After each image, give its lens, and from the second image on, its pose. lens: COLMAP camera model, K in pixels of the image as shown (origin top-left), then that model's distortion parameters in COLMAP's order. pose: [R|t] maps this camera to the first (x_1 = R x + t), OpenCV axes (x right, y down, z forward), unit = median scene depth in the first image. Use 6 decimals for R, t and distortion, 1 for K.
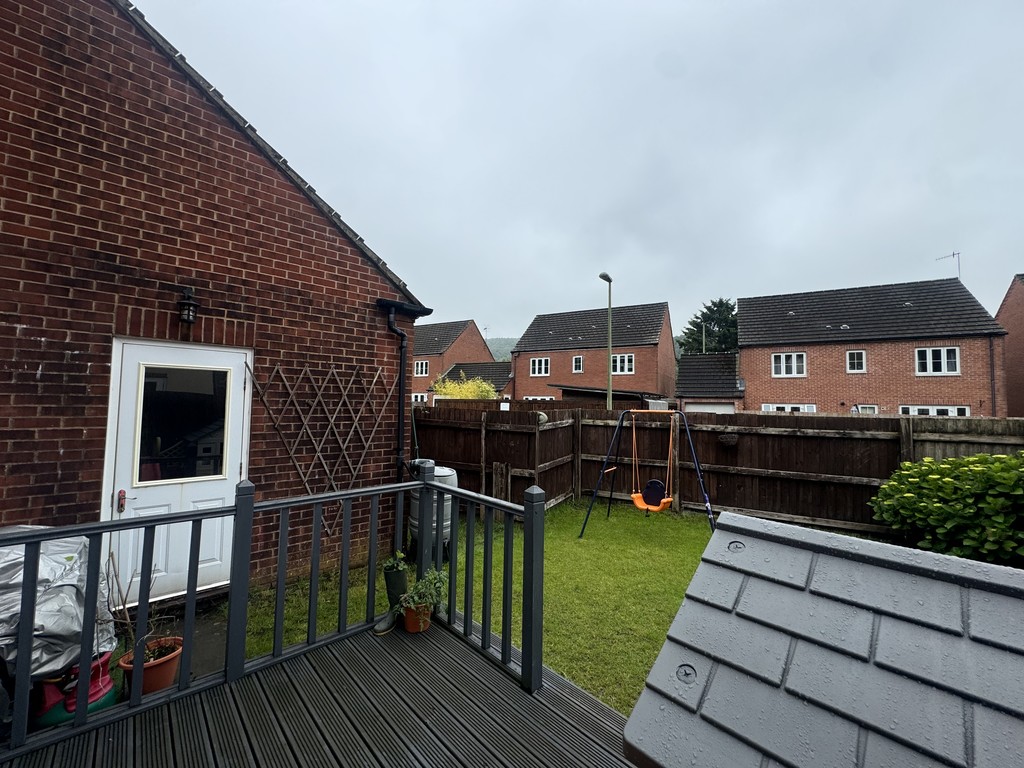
lens RADIAL K [[410.3, 0, 510.6], [0, 410.3, 382.0], [0, 0, 1]] dist [-0.000546, 0.000124]
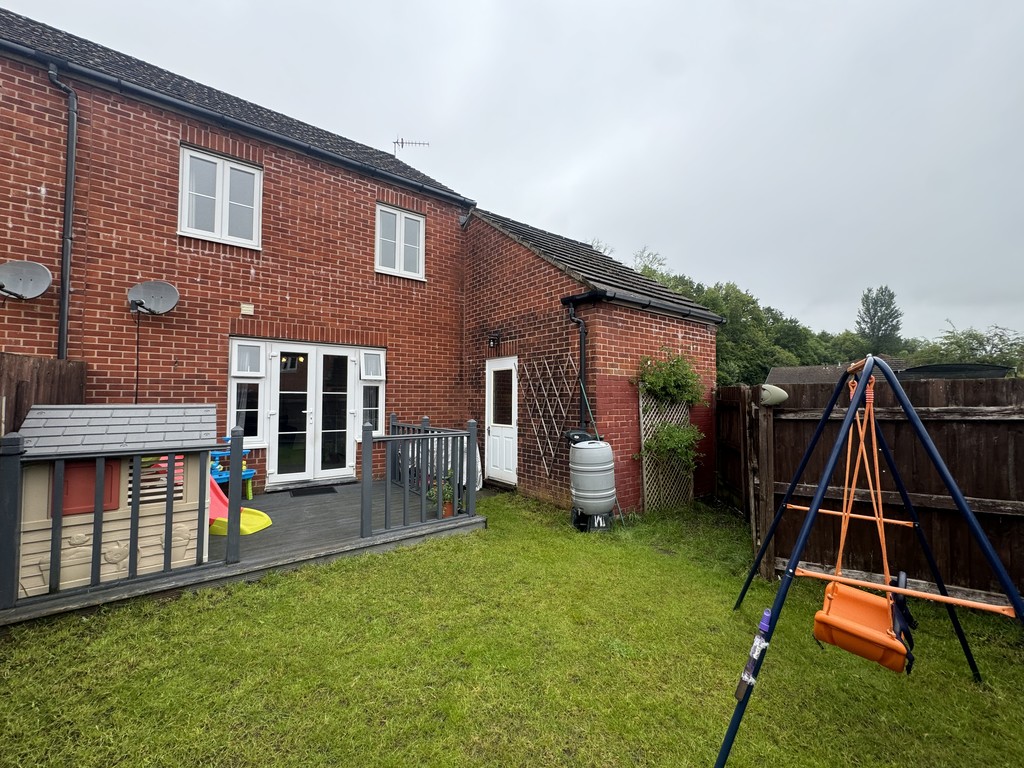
lens RADIAL K [[410.3, 0, 512.3], [0, 410.3, 382.8], [0, 0, 1]] dist [-0.000546, 0.000124]
pose [[-0.094730, -0.053044, -0.994089, 0.555678], [0.052327, 0.996934, -0.058183, 0.069519], [0.994127, -0.057530, -0.091664, 0.570579]]
